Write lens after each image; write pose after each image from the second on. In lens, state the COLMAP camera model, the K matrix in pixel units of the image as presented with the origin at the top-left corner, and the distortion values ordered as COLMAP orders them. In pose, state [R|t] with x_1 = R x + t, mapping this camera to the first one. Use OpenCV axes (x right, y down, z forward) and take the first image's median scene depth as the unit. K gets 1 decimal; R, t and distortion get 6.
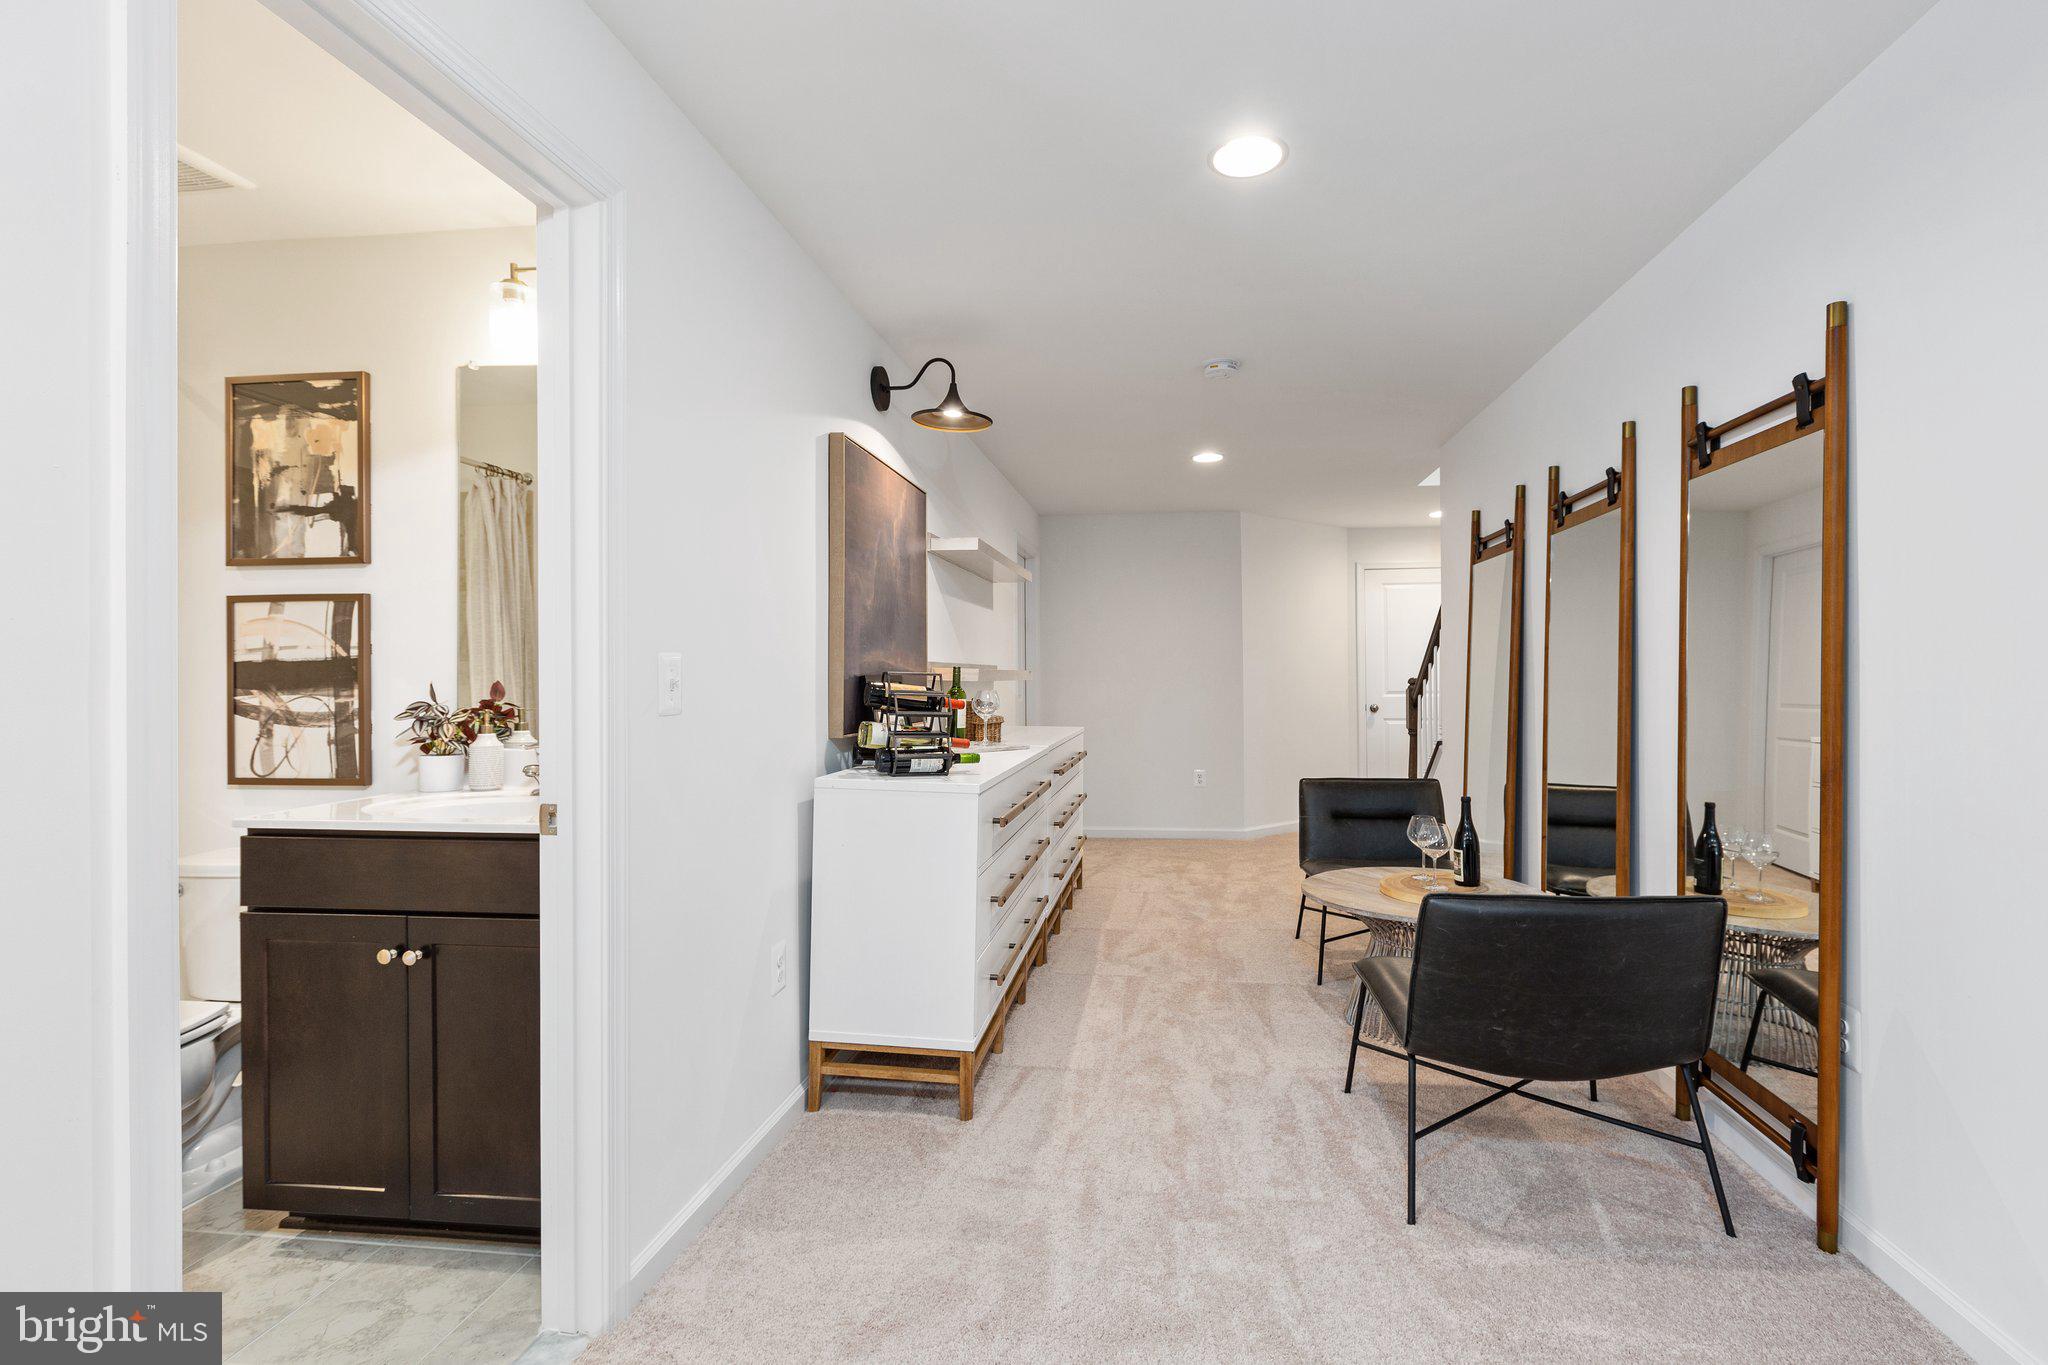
lens RADIAL K [[920.7, 0, 1031.1], [0, 920.7, 689.1], [0, 0, 1]] dist [-0.001538, -0.000444]
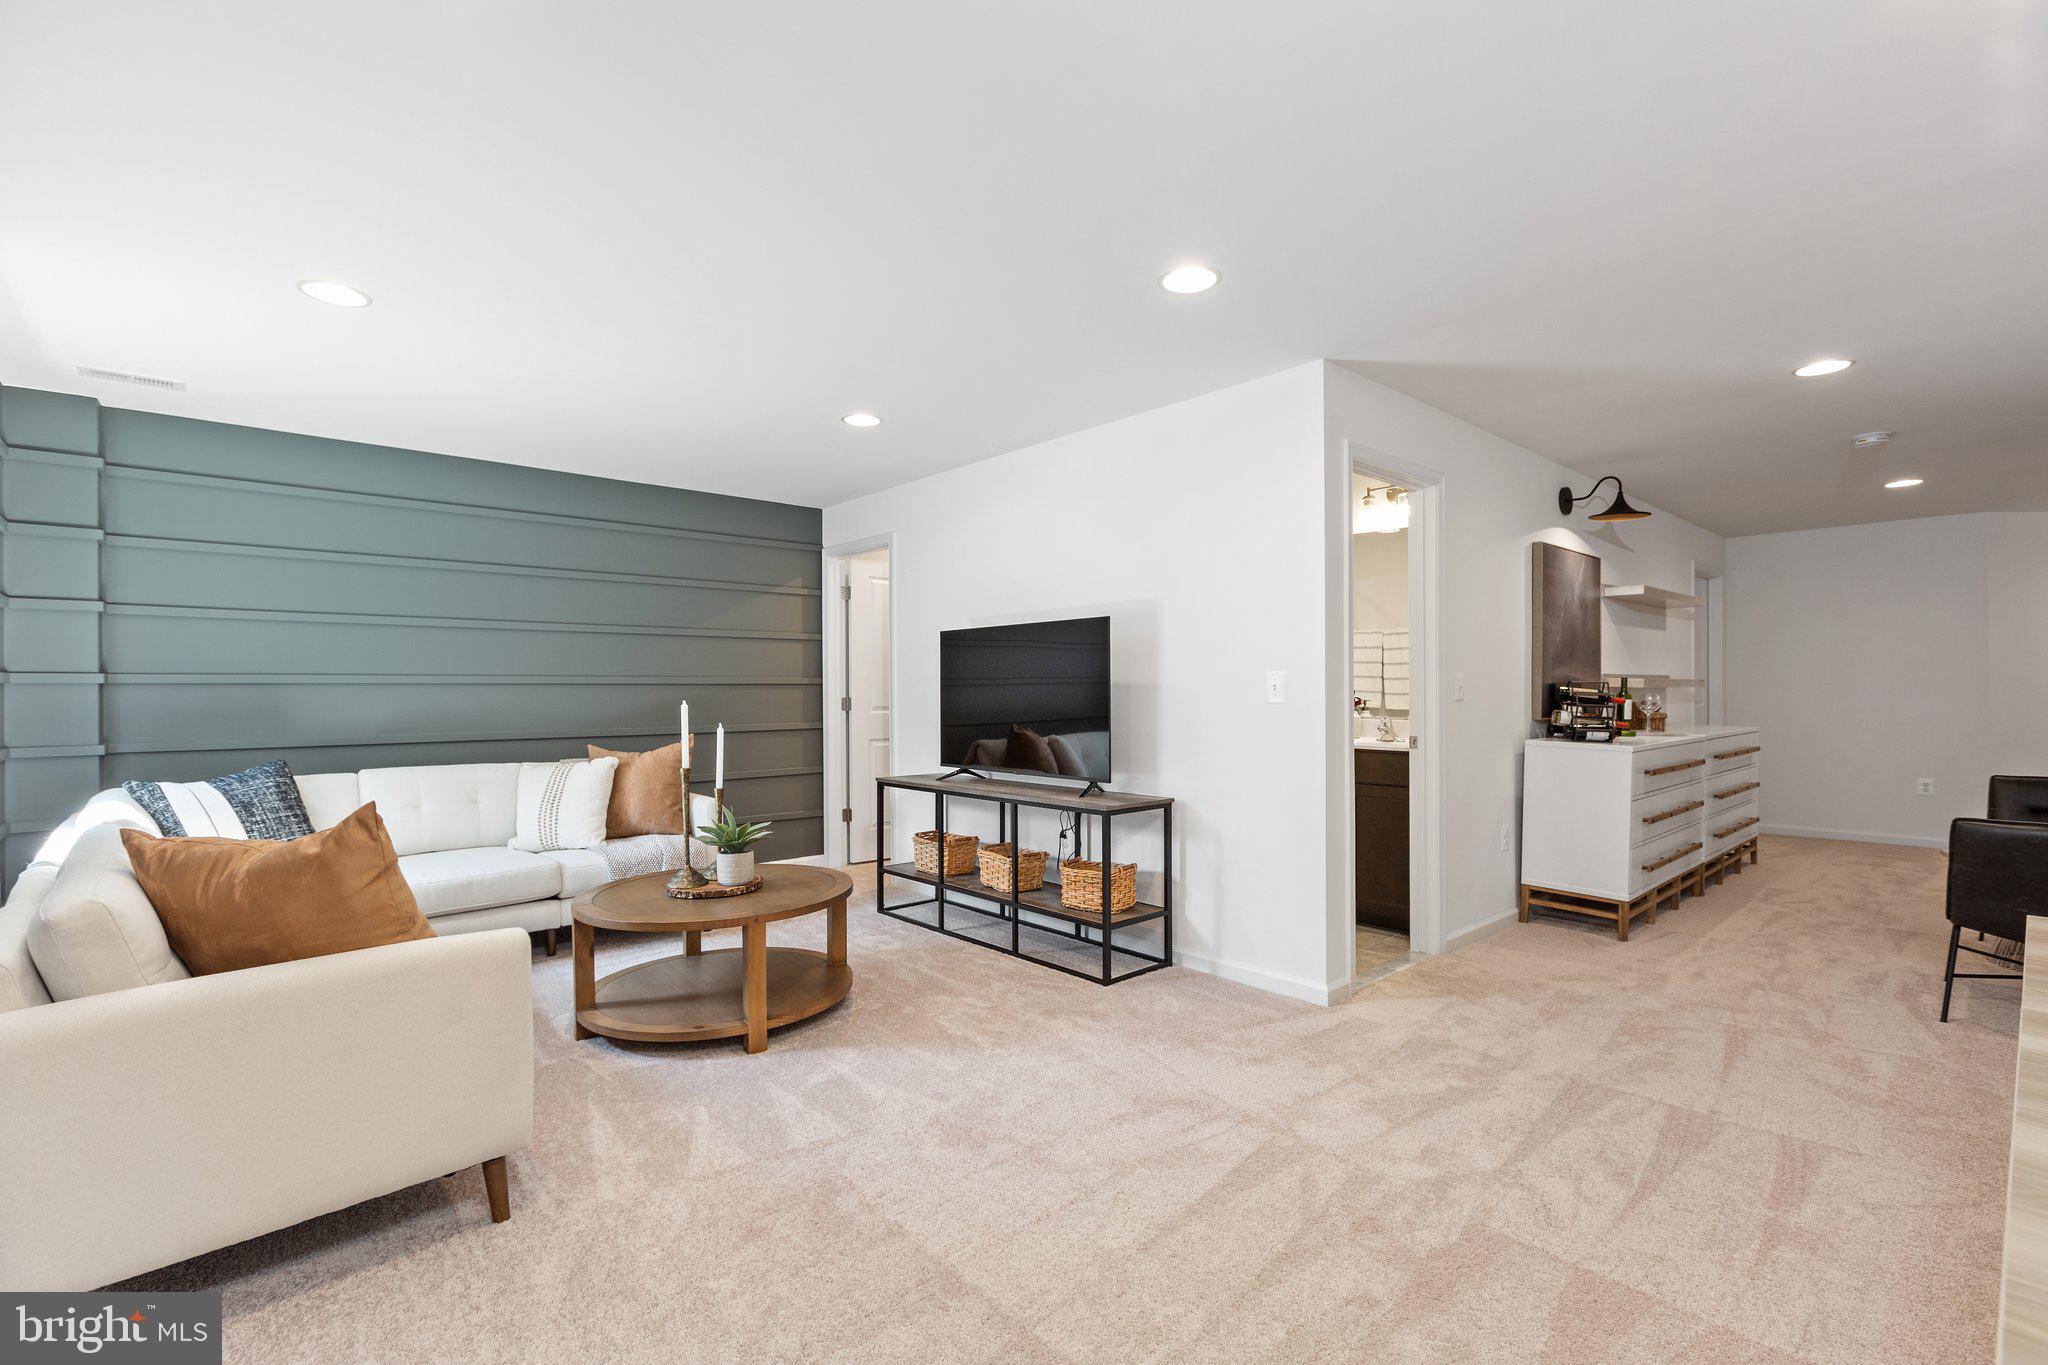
lens RADIAL K [[920.7, 0, 1031.1], [0, 920.7, 689.1], [0, 0, 1]] dist [-0.001538, -0.000444]
pose [[0.779418, 0.002071, -0.626501, 0.128173], [-0.007544, 0.999953, -0.006080, 0.013661], [0.626459, 0.009465, 0.779397, -0.926902]]
